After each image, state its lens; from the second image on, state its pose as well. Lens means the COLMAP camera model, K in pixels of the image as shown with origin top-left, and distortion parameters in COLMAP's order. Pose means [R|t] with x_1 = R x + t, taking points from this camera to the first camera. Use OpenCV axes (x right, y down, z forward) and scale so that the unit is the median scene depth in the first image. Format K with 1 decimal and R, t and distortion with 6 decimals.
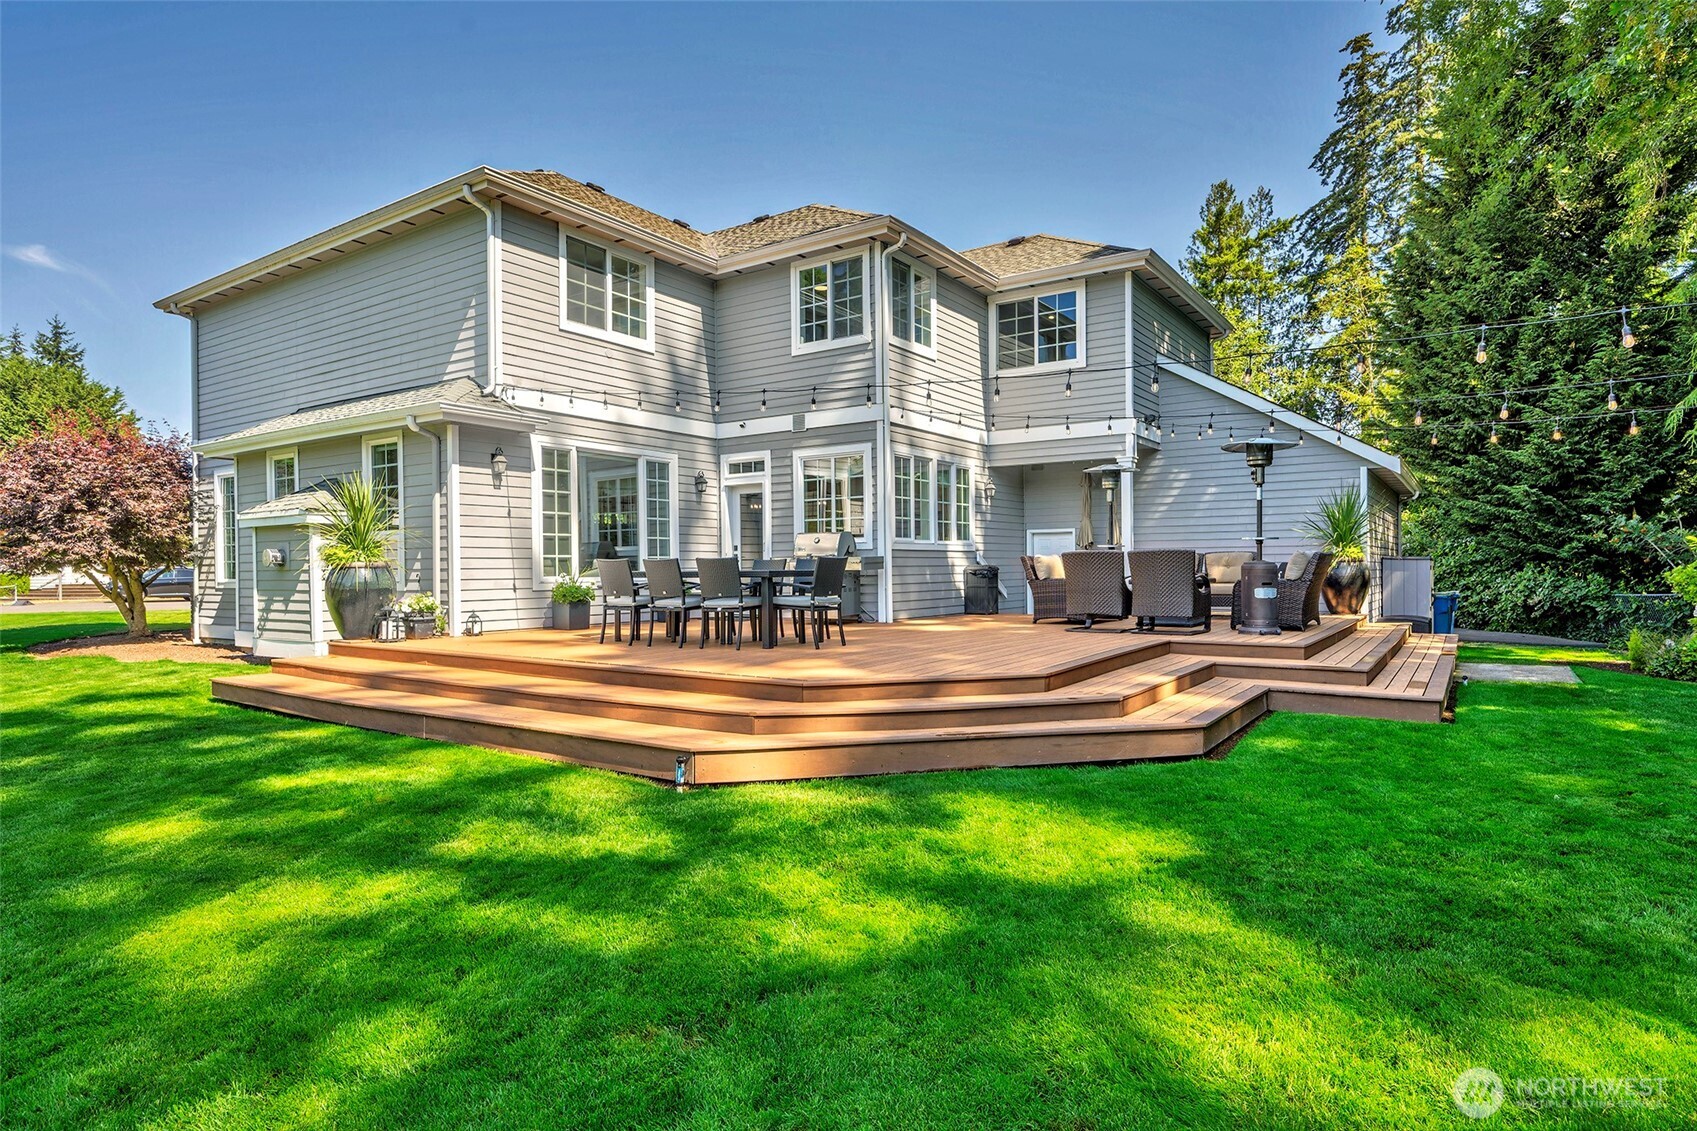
lens RADIAL K [[931.4, 0, 845.9], [0, 931.4, 568.4], [0, 0, 1]] dist [0.001793, 0.000035]
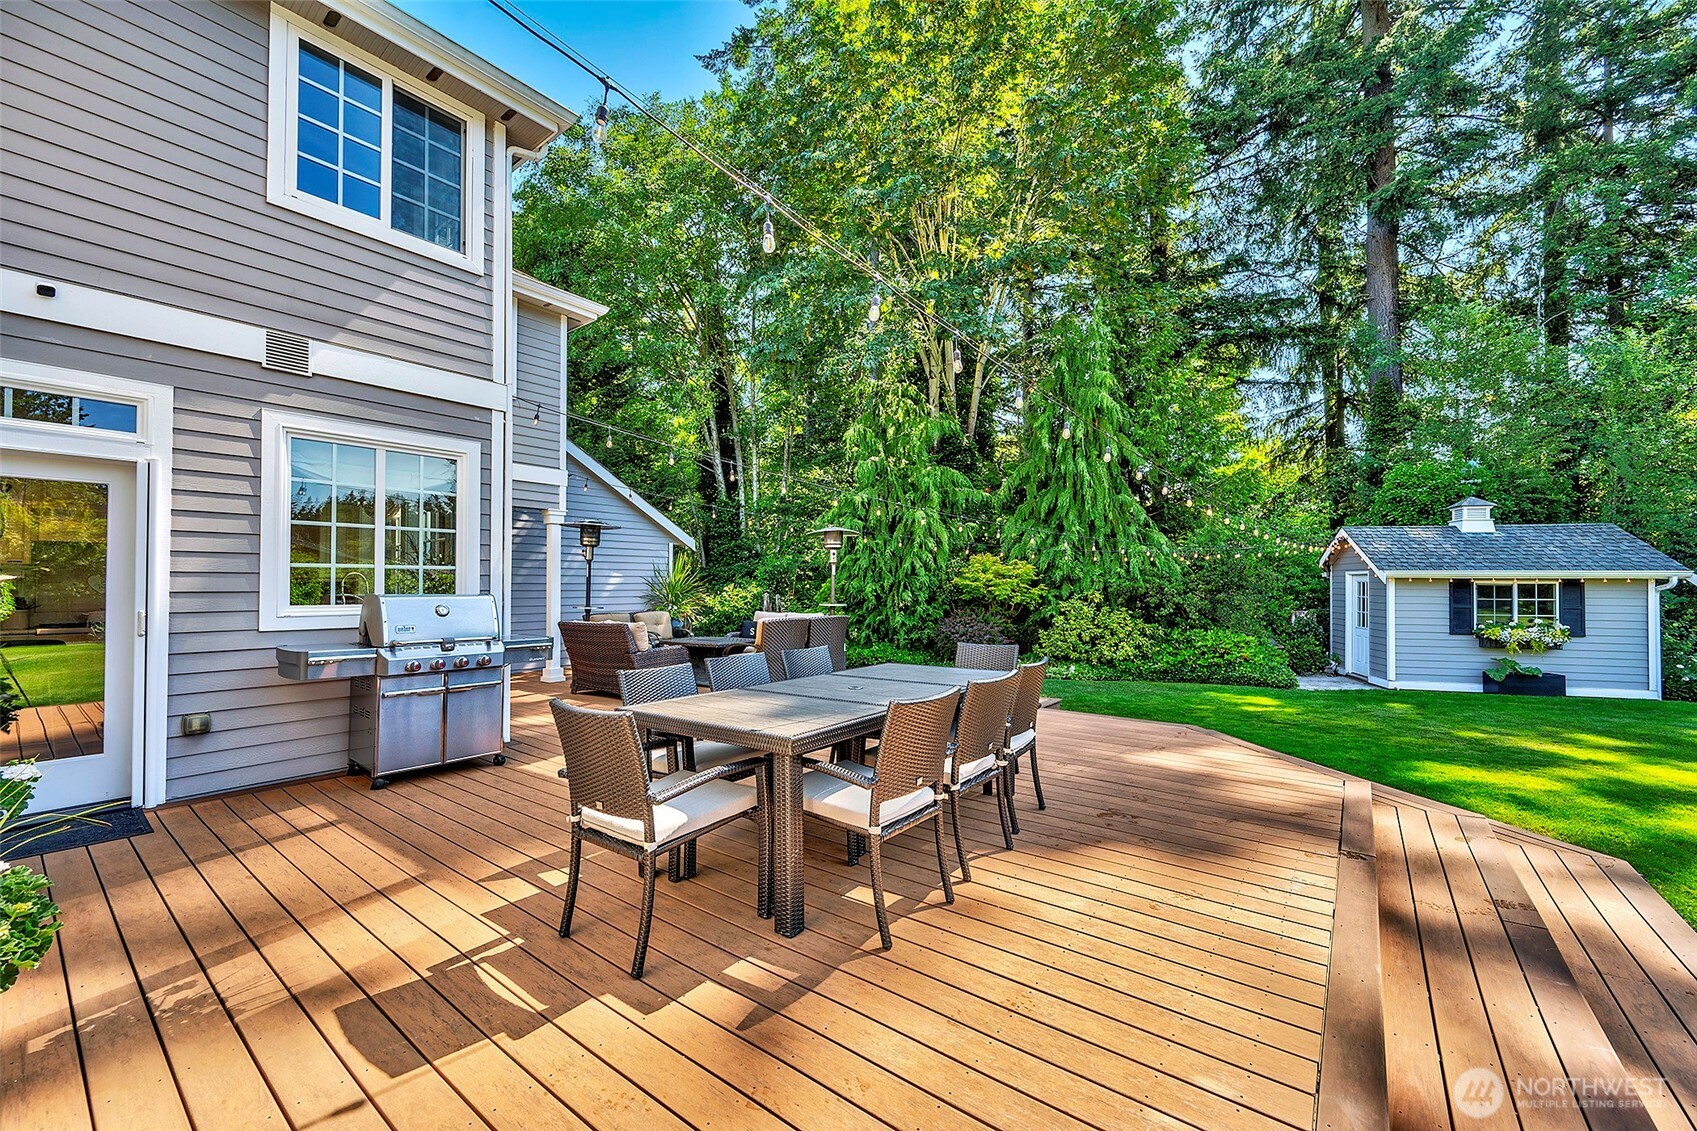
lens RADIAL K [[672.0, 0, 842.8], [0, 672.0, 571.8], [0, 0, 1]] dist [-0.001870, -0.000376]
pose [[0.054362, 0.034537, 0.997924, -0.364517], [0.009733, 0.999336, -0.035116, -0.034082], [-0.998474, 0.011622, 0.053990, 0.711775]]
